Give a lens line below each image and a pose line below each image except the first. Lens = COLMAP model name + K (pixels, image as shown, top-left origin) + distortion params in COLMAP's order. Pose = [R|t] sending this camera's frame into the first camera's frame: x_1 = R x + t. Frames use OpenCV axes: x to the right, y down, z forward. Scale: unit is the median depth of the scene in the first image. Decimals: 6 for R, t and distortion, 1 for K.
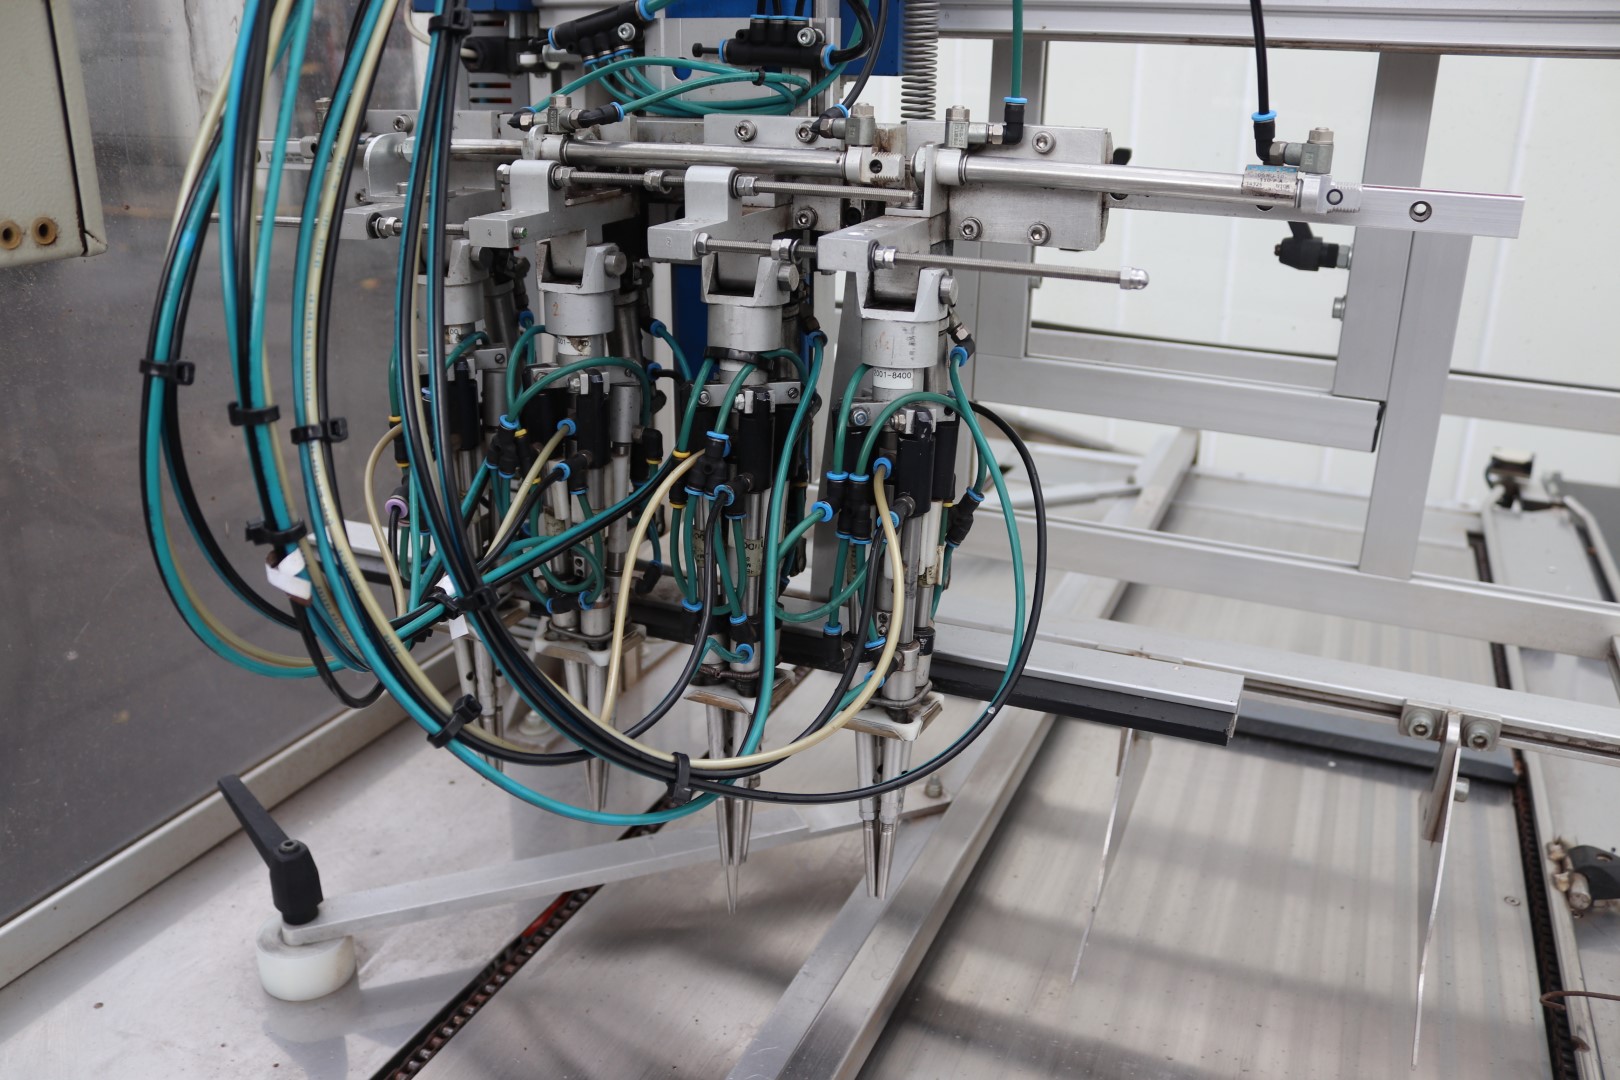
lens RADIAL K [[1371.3, 0, 813.2], [0, 1371.3, 598.9], [0, 0, 1]] dist [-0.173679, 0.160844]
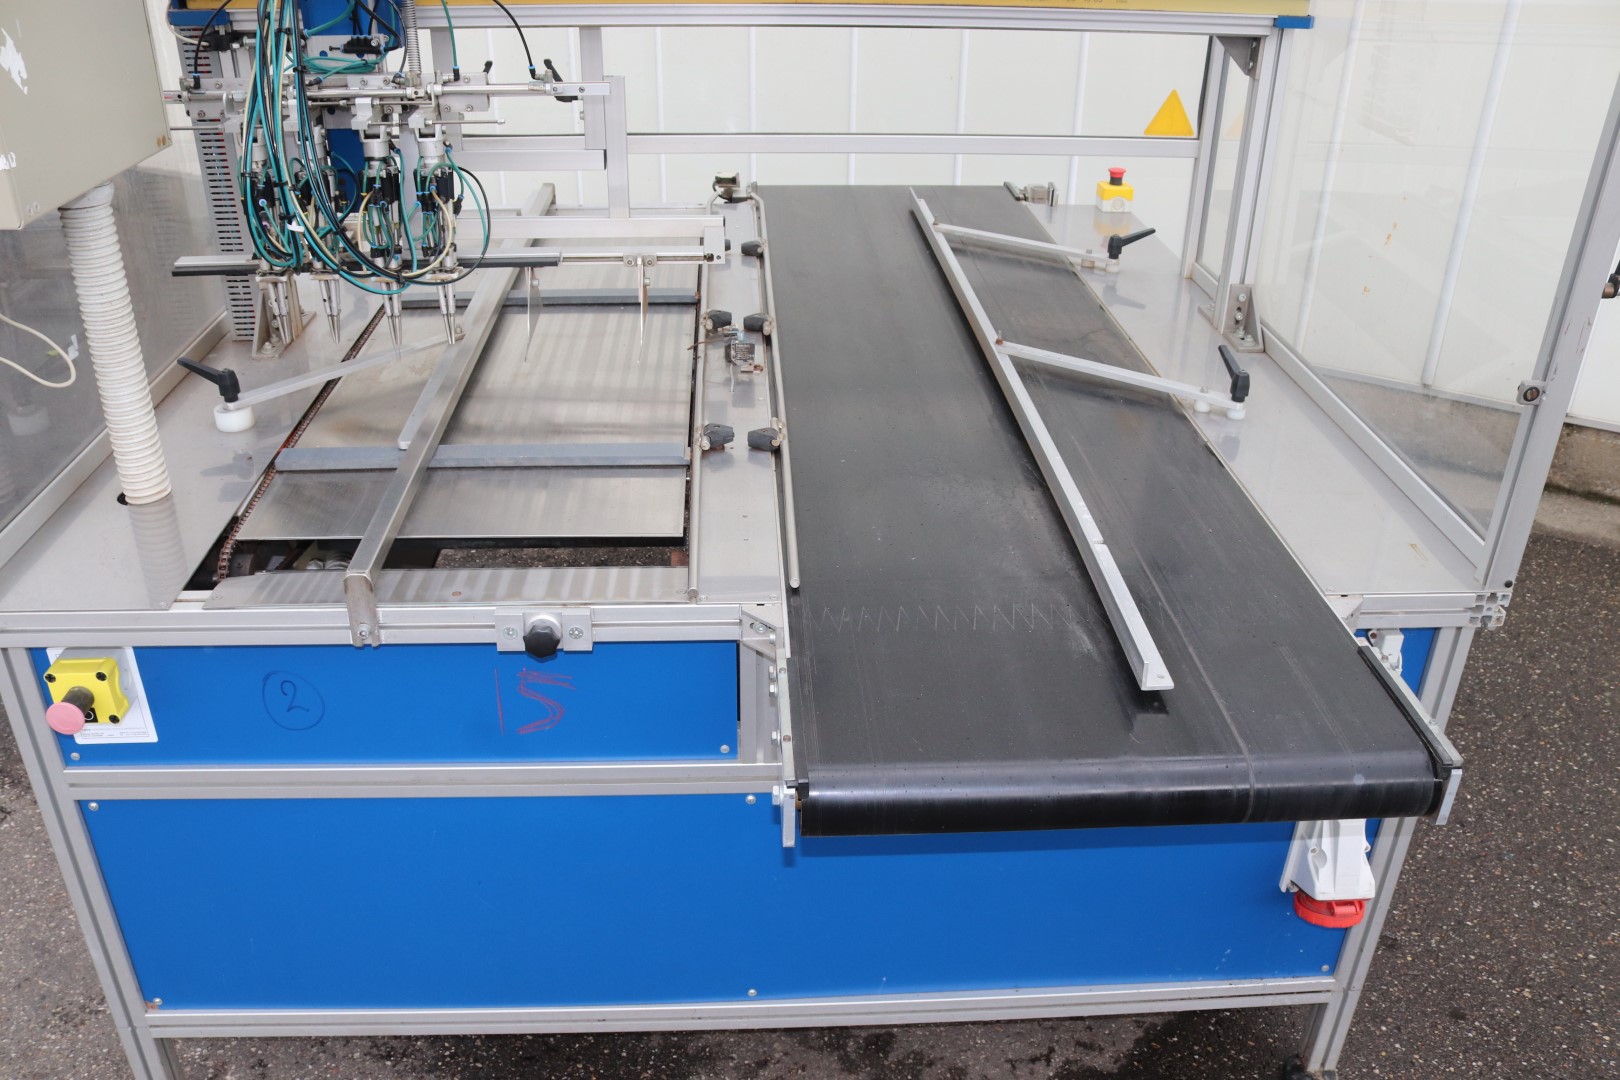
lens RADIAL K [[1371.3, 0, 813.2], [0, 1371.3, 598.9], [0, 0, 1]] dist [-0.173679, 0.160844]
pose [[0.901866, -0.218238, 0.372840, -0.491822], [0.161414, 0.970744, 0.177769, 0.397604], [-0.400728, -0.100142, 0.910708, -2.153851]]
